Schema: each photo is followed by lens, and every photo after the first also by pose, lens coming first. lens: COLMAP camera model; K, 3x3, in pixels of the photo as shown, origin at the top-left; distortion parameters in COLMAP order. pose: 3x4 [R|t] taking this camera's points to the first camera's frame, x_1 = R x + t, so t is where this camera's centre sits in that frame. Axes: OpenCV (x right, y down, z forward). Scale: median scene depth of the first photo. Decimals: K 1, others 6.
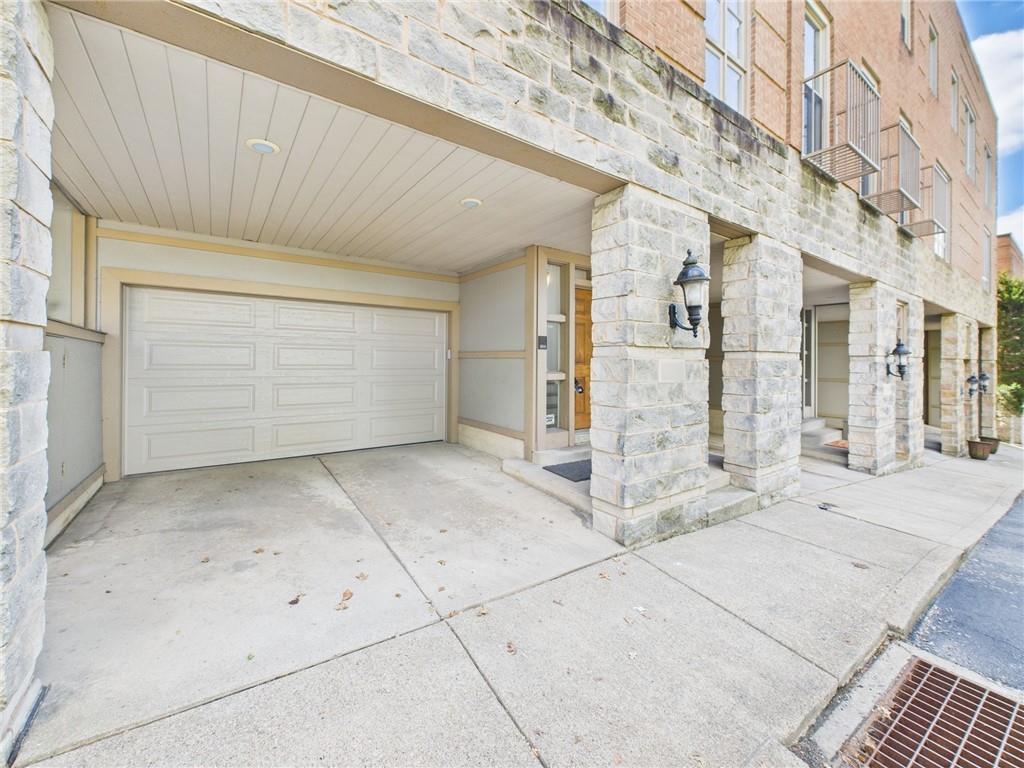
lens RADIAL K [[412.1, 0, 511.5], [0, 412.1, 355.0], [0, 0, 1]] dist [0.001068, 0.000025]
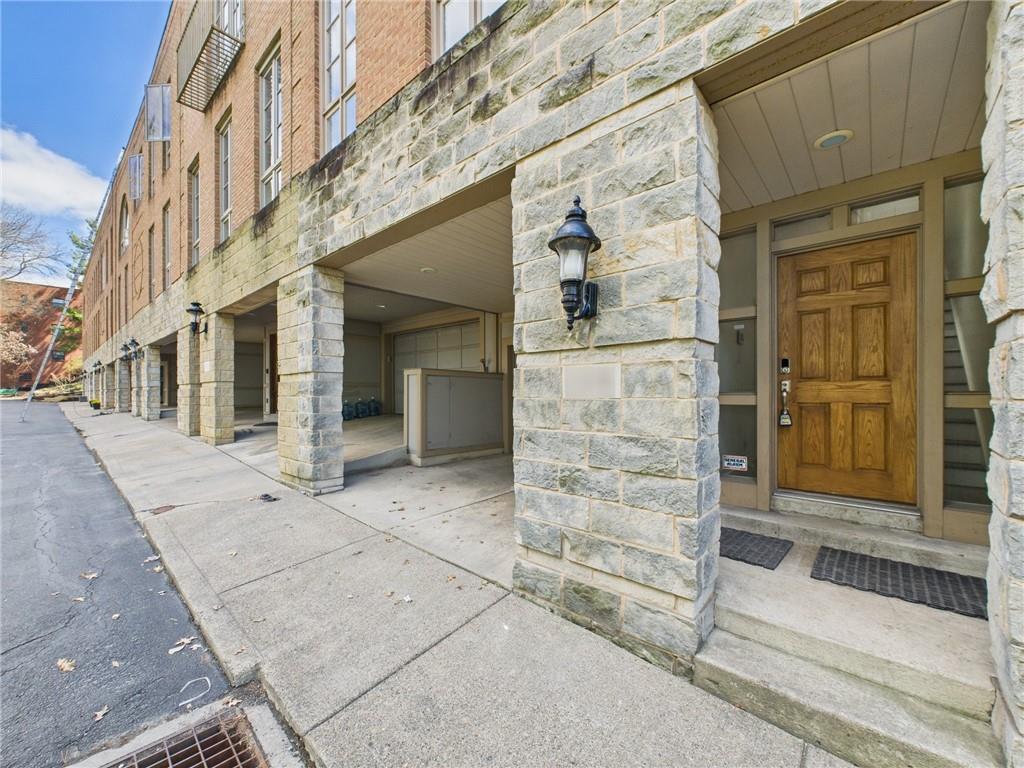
lens RADIAL K [[412.5, 0, 511.4], [0, 412.5, 389.0], [0, 0, 1]] dist [0.001170, 0.000044]
pose [[0.223486, -0.018254, -0.974536, 1.095455], [0.016317, 0.999755, -0.014984, 0.061765], [0.974571, -0.012553, 0.223729, 0.781200]]
